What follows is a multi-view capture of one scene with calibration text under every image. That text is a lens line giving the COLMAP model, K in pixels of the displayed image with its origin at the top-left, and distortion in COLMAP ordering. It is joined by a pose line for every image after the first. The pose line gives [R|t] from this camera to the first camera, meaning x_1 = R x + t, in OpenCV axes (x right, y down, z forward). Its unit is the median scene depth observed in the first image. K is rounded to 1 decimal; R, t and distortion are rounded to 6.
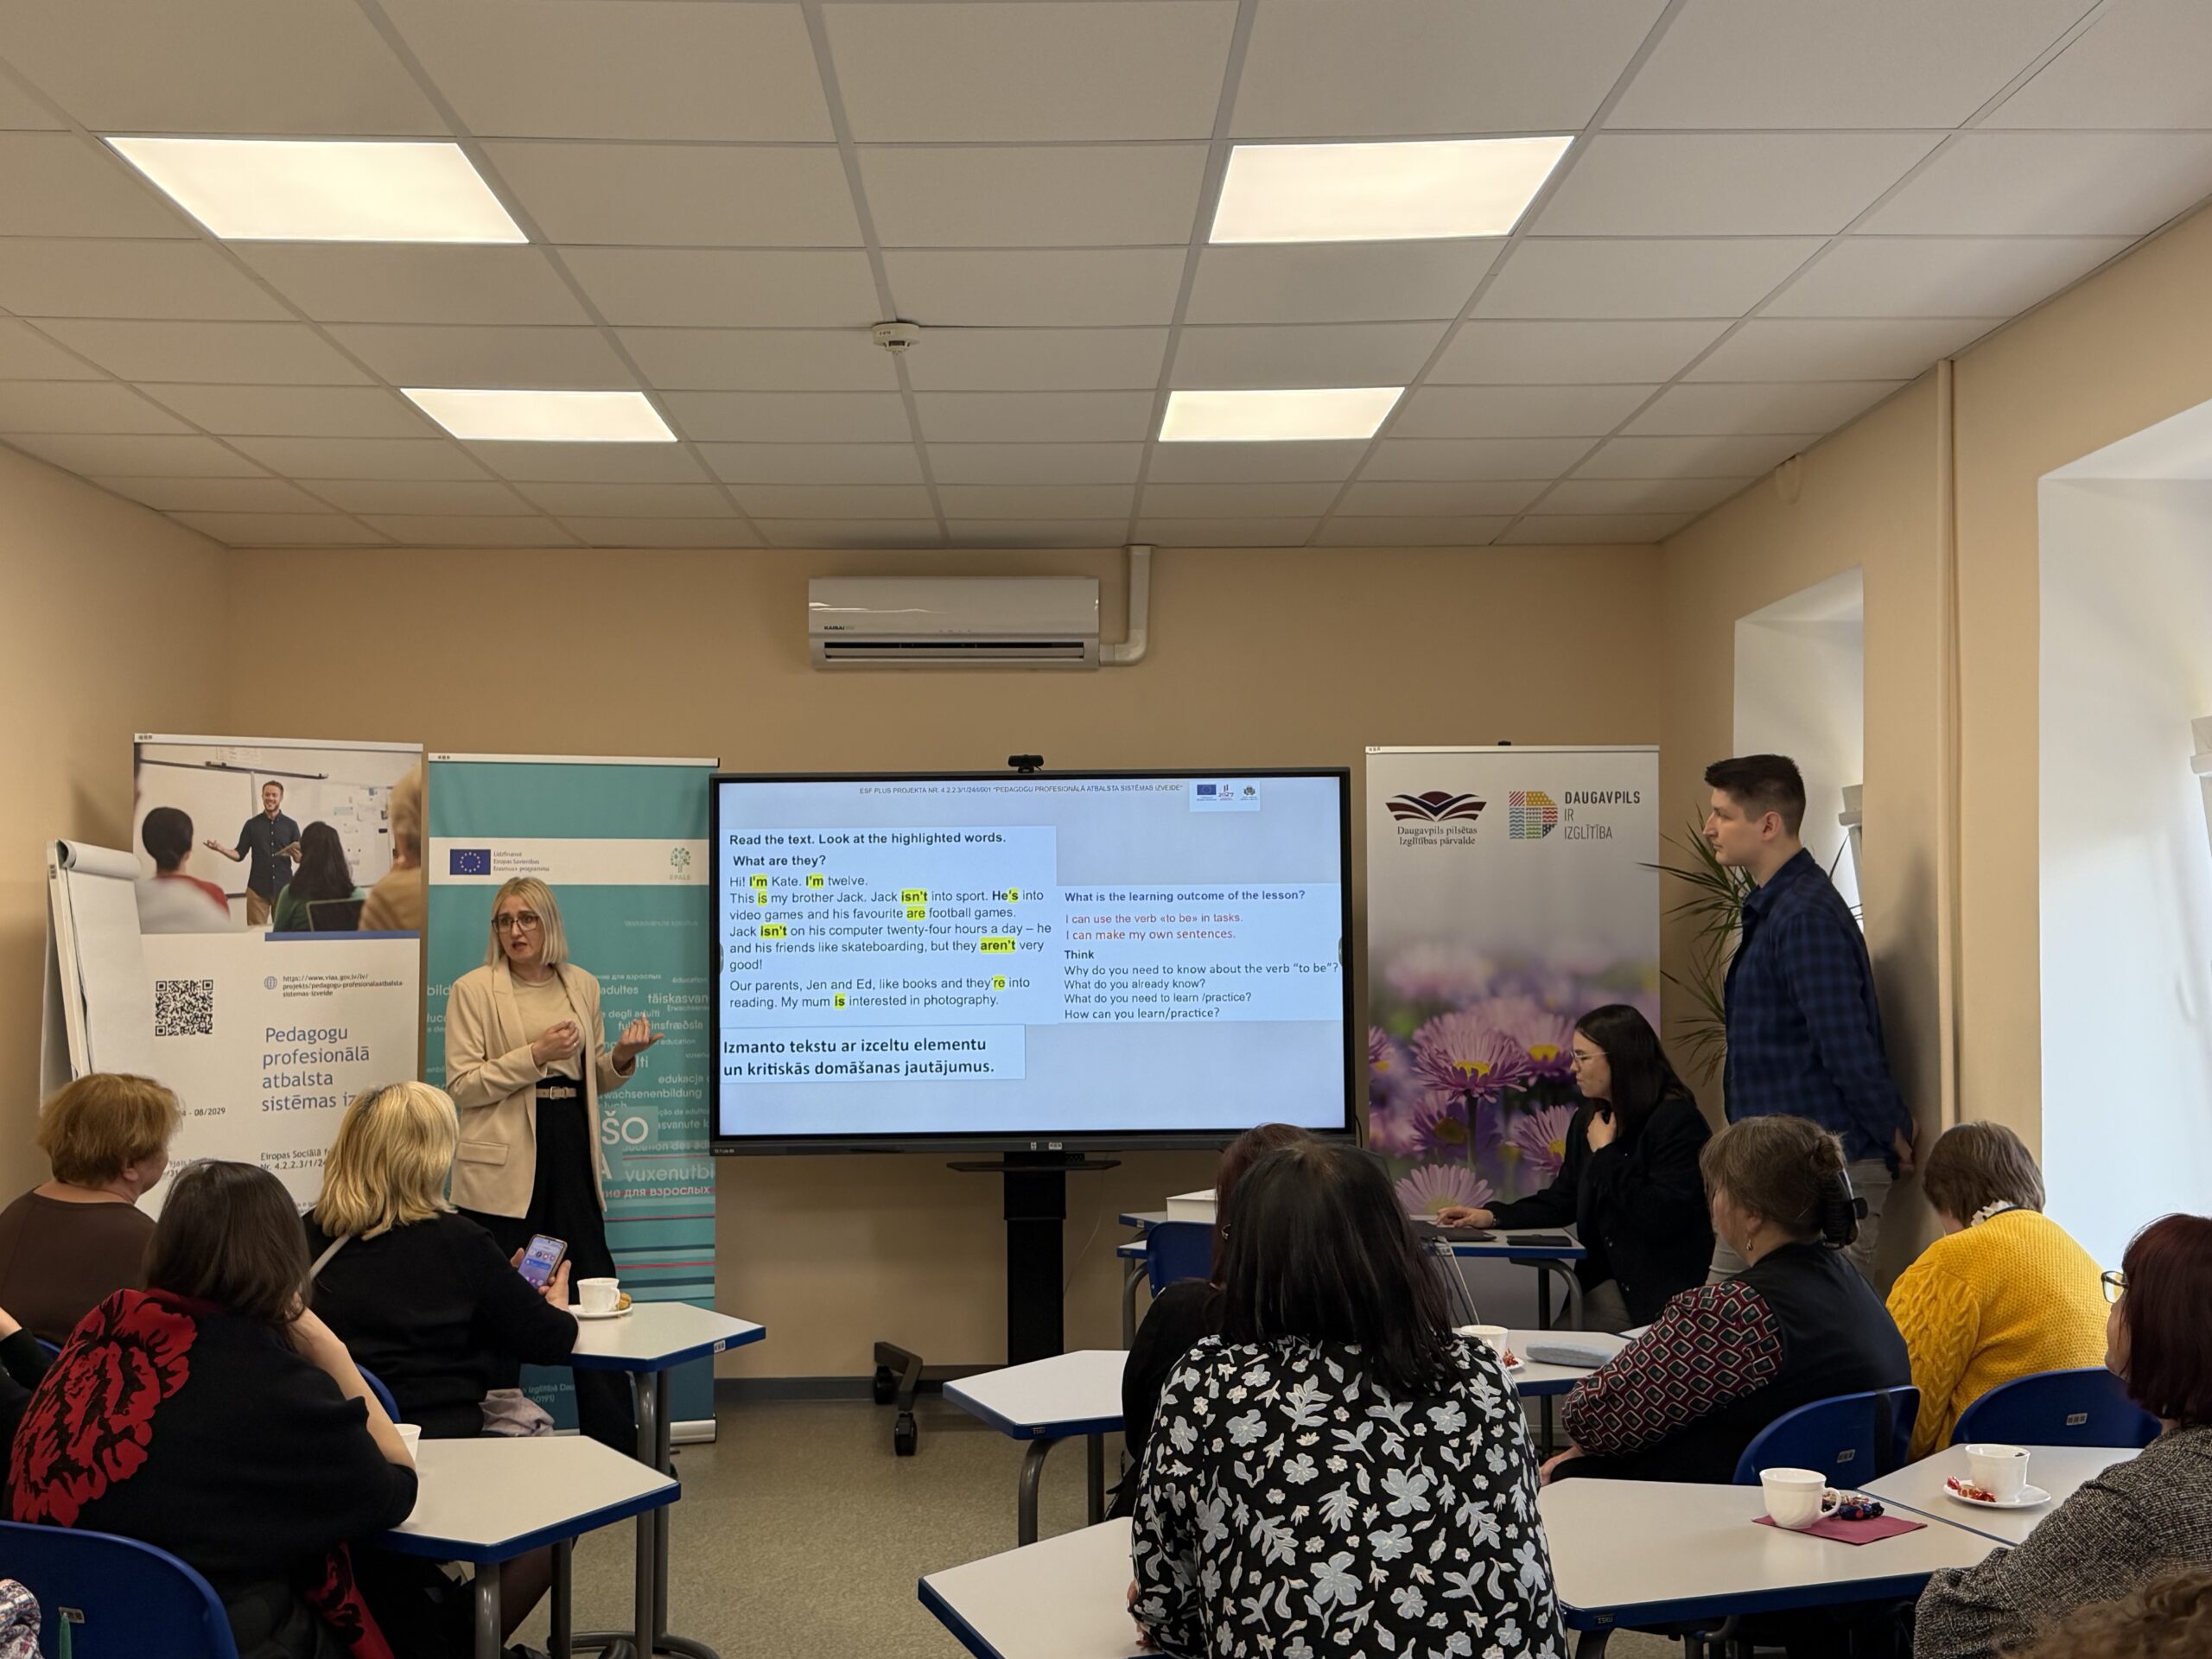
lens RADIAL K [[2517.3, 0, 1106.0], [0, 2517.3, 829.5], [0, 0, 1]] dist [0.103103, -0.025086]
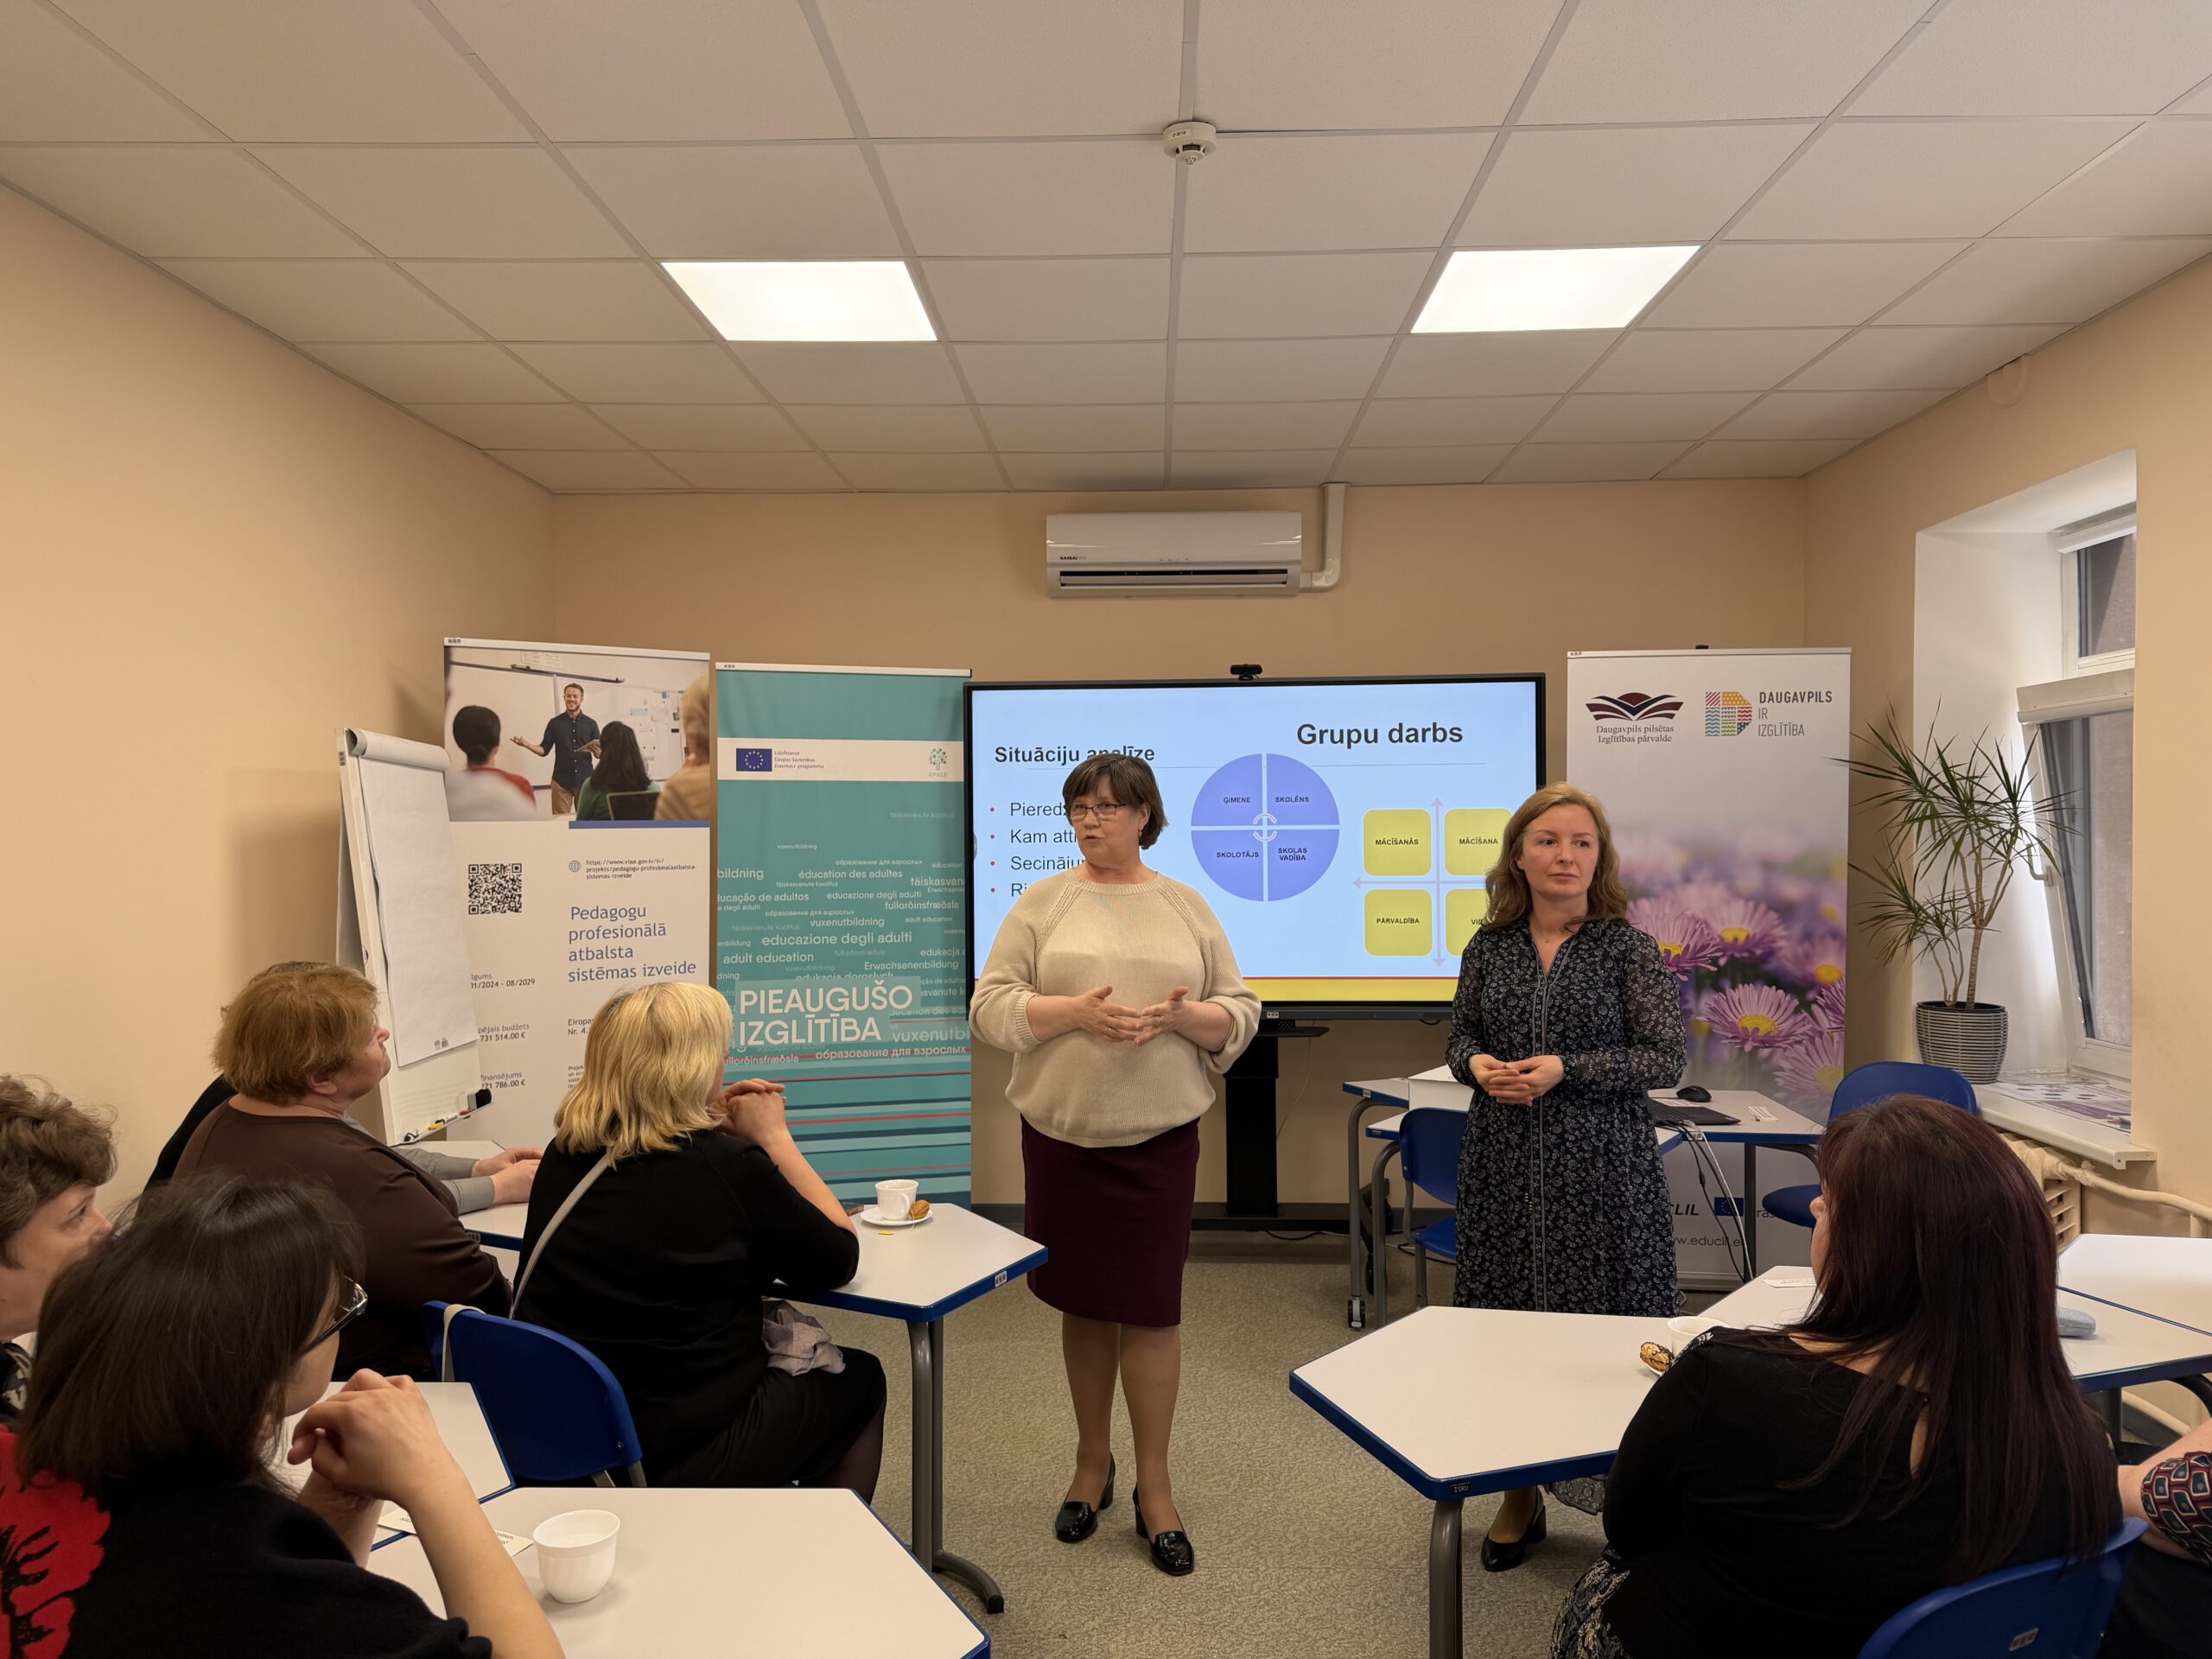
lens RADIAL K [[1588.4, 0, 1106.0], [0, 1588.4, 829.5], [0, 0, 1]] dist [0.100010, -0.000566]
pose [[0.998668, 0.001324, -0.051572, -0.059122], [0.000664, 0.999258, 0.038507, 0.016803], [0.051585, -0.038490, 0.997927, 0.303823]]
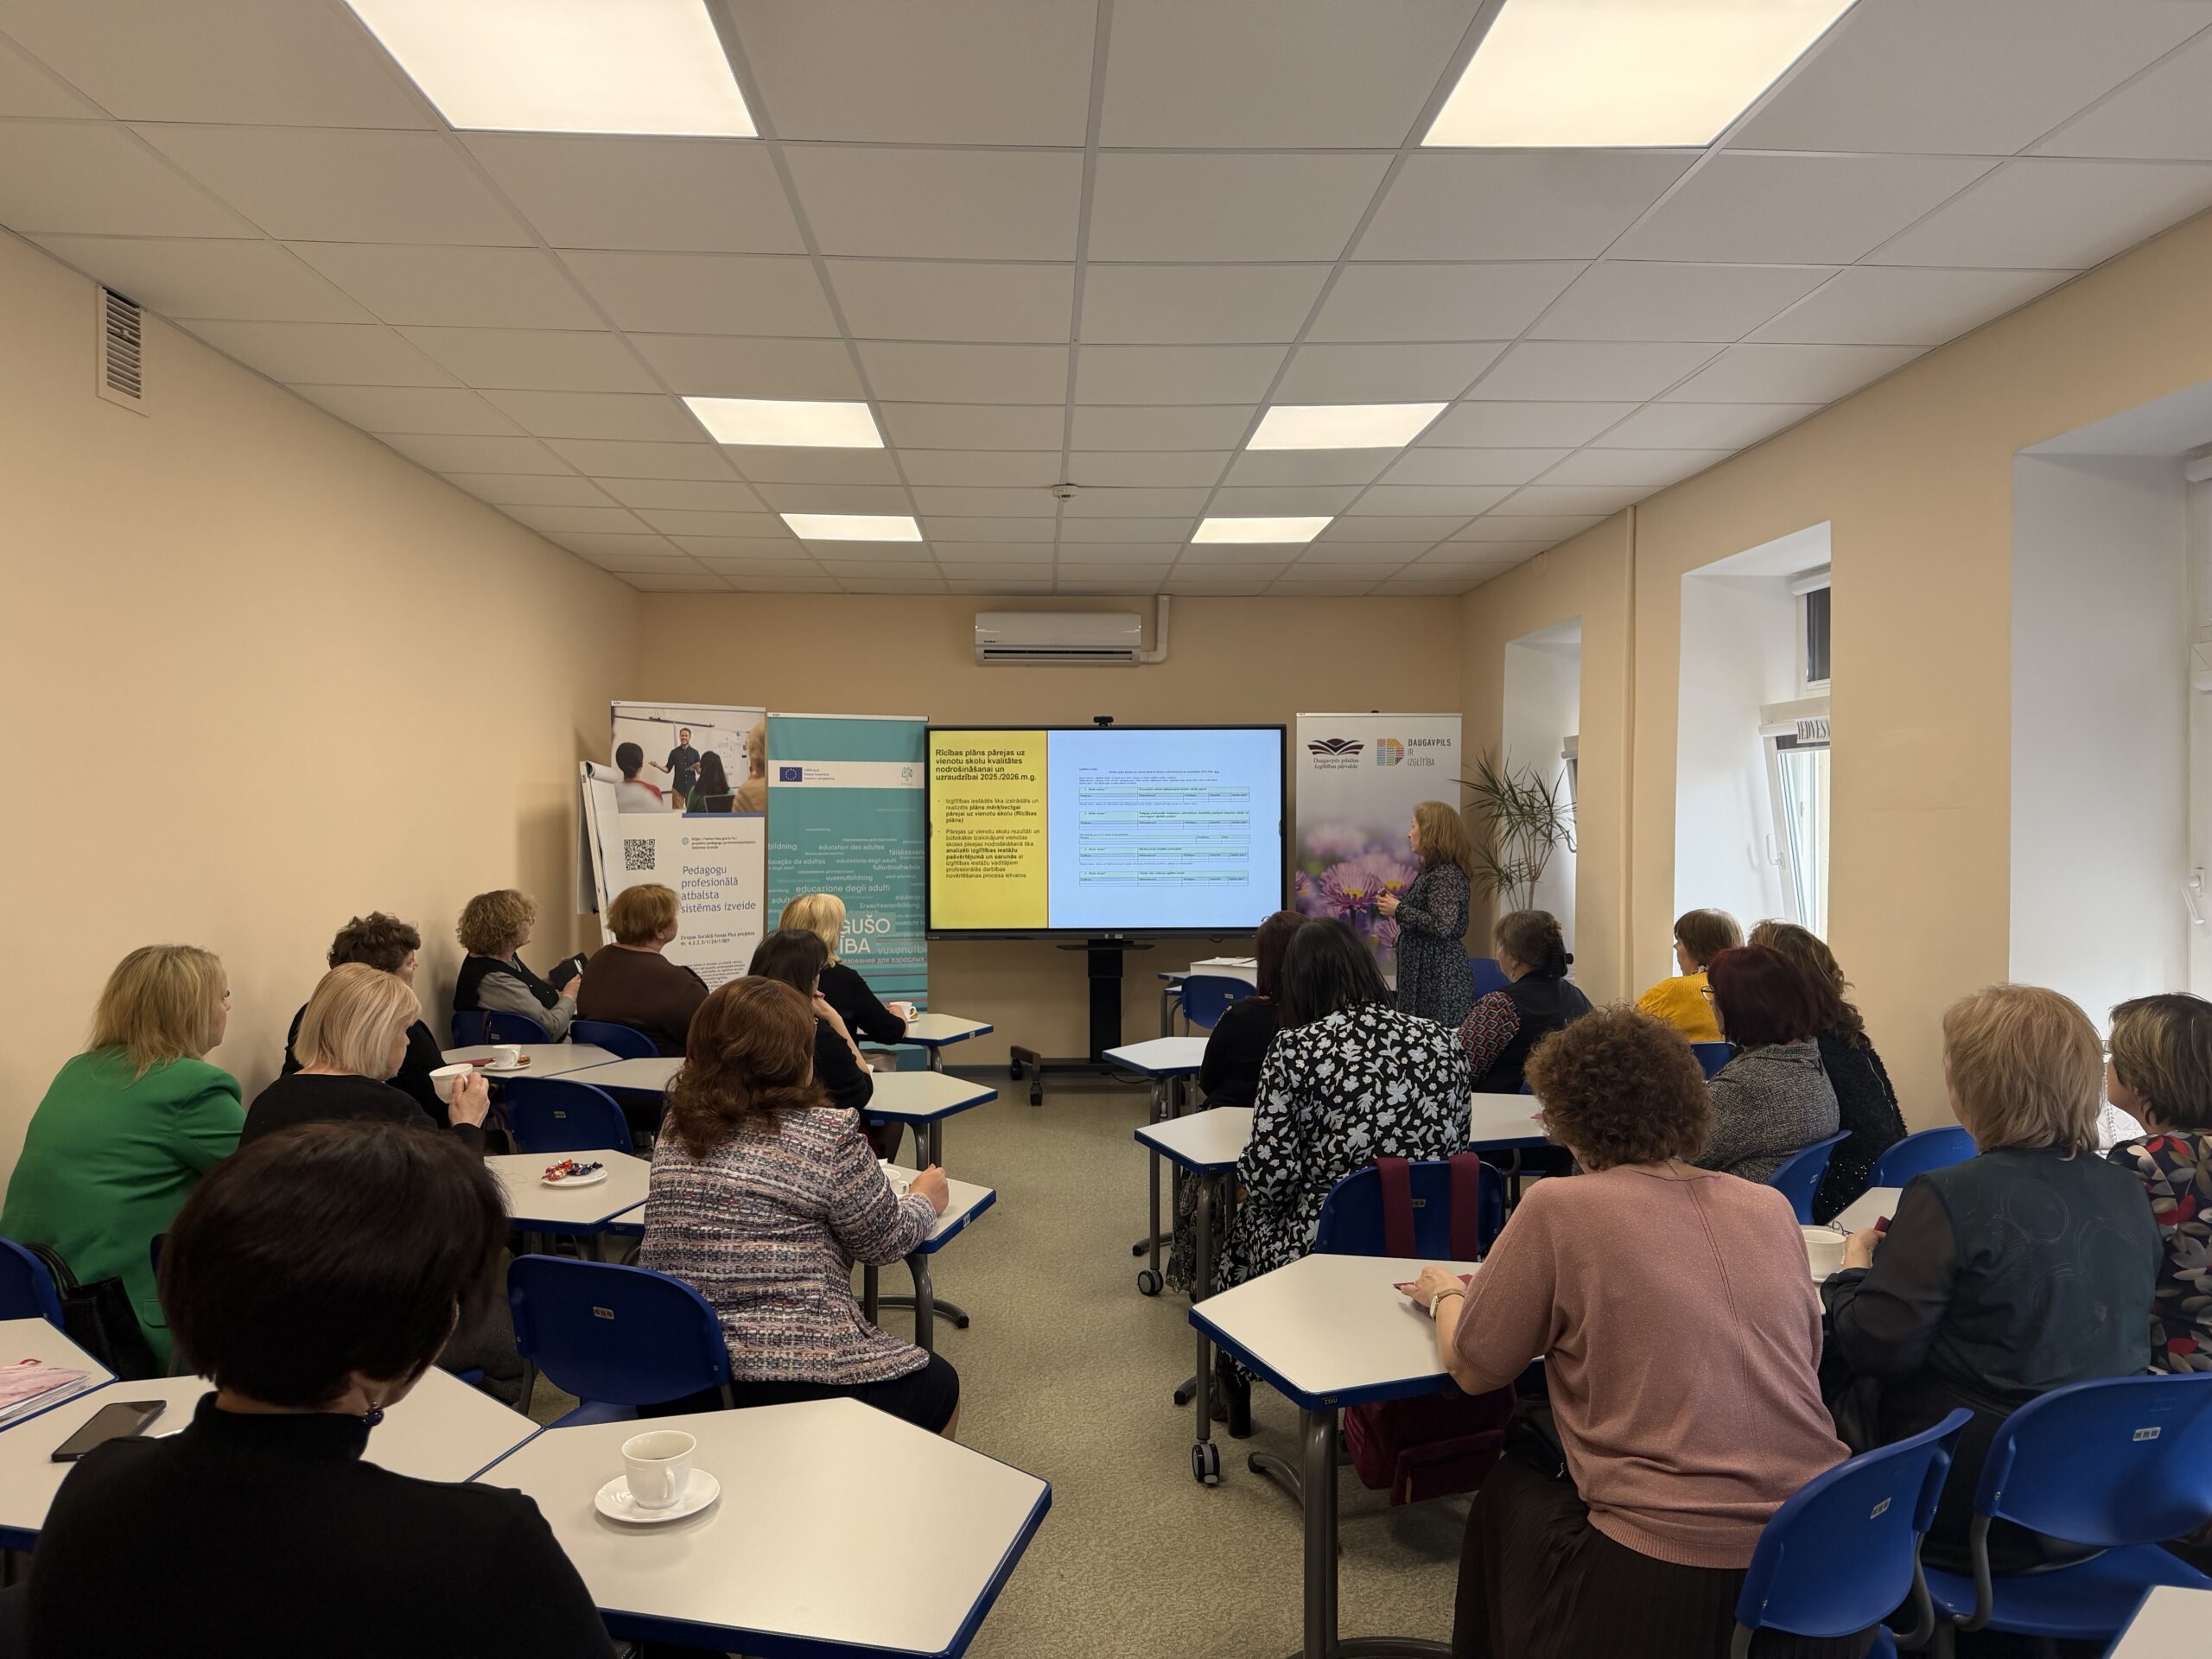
lens RADIAL K [[1588.4, 0, 1106.0], [0, 1588.4, 829.5], [0, 0, 1]] dist [0.100010, -0.000566]
pose [[0.999784, 0.006224, 0.019811, -0.053317], [-0.007206, 0.998729, 0.049888, -0.005927], [-0.019475, -0.050020, 0.998558, -0.121426]]
